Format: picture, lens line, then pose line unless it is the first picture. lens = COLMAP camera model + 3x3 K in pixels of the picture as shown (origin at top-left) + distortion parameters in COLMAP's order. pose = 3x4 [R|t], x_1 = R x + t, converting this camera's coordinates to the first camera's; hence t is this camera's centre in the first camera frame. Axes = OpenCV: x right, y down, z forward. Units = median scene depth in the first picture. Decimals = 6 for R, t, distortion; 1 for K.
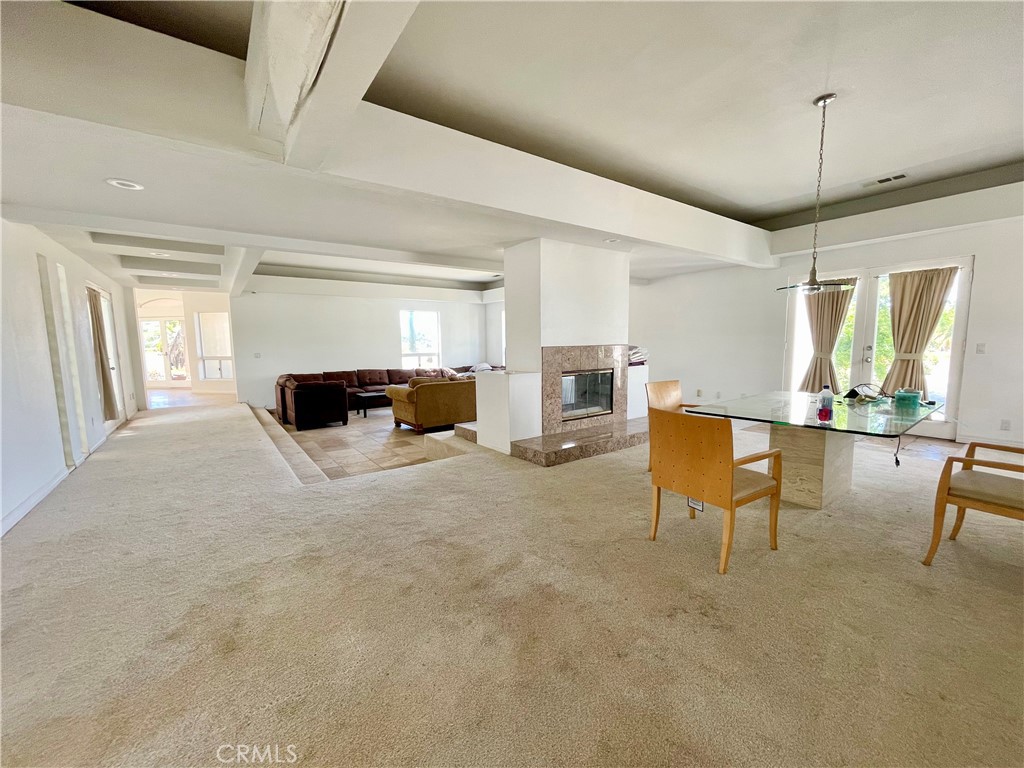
lens RADIAL K [[412.0, 0, 512.8], [0, 412.0, 387.0], [0, 0, 1]] dist [-0.001170, 0.000350]
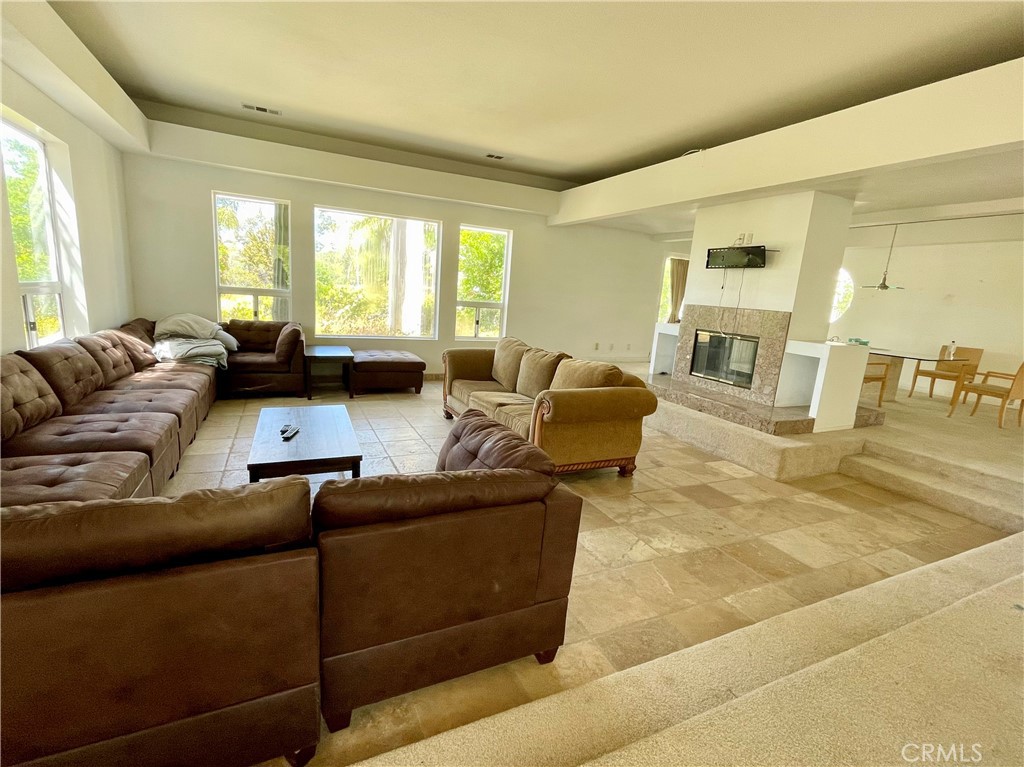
lens RADIAL K [[470.4, 0, 510.9], [0, 470.4, 386.3], [0, 0, 1]] dist [-0.003357, -0.000332]
pose [[0.194093, -0.163380, 0.967282, -0.760454], [0.030012, 0.986561, 0.160614, -0.083342], [-0.980524, -0.002144, 0.196388, 0.983009]]
